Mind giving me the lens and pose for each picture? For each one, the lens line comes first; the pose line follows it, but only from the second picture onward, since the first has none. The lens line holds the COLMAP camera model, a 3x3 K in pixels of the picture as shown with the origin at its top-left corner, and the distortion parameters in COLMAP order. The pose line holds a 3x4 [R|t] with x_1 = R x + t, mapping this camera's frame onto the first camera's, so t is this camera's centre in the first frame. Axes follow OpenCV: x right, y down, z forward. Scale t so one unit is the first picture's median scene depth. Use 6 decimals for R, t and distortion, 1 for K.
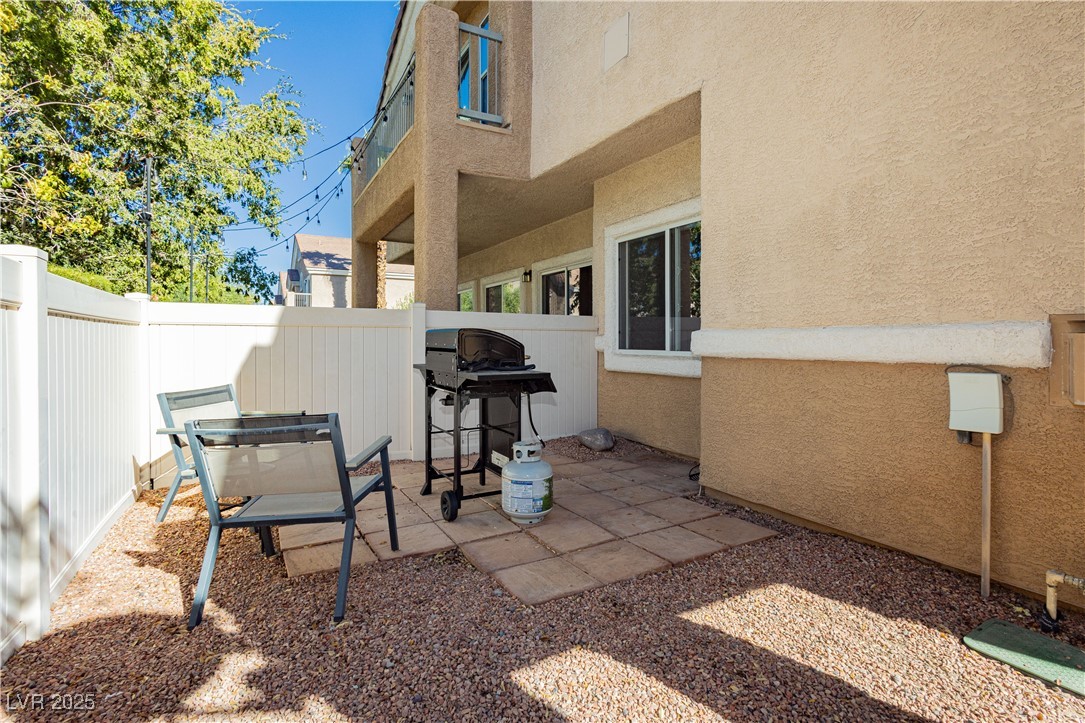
lens RADIAL K [[495.7, 0, 530.9], [0, 495.7, 340.3], [0, 0, 1]] dist [0.006139, 0.000479]
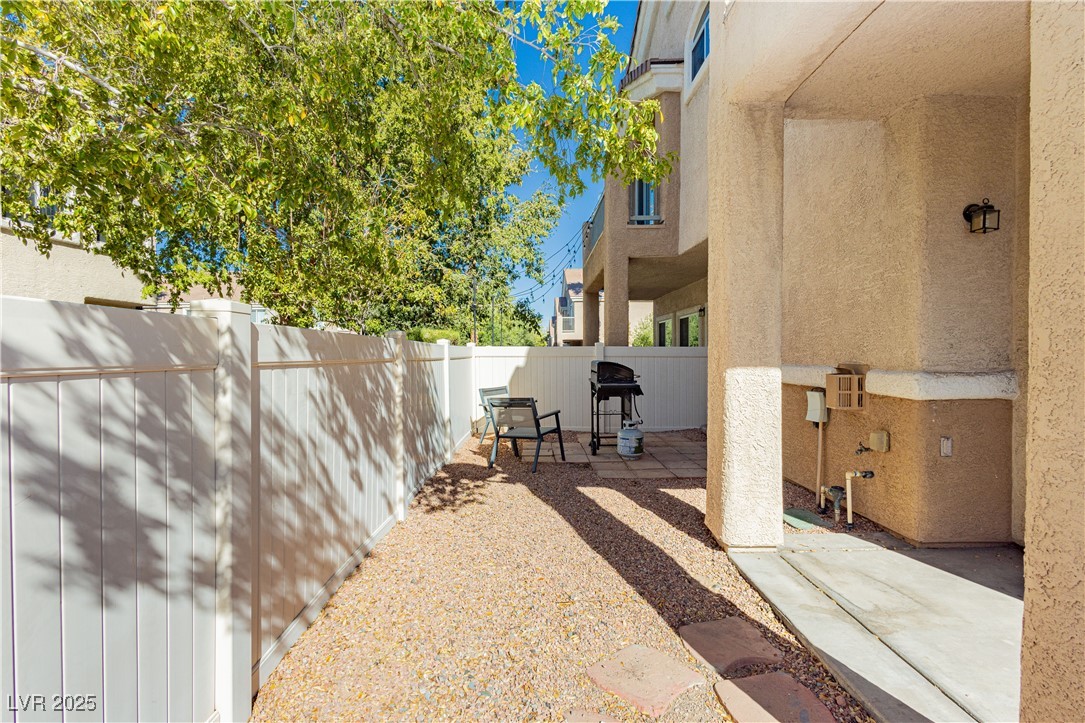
lens RADIAL K [[495.7, 0, 545.7], [0, 495.7, 359.9], [0, 0, 1]] dist [0.006139, 0.000479]
pose [[0.875470, 0.006321, -0.483232, 0.581714], [0.004853, 0.999749, 0.021870, -0.068902], [0.483249, -0.021492, 0.875219, -0.790903]]
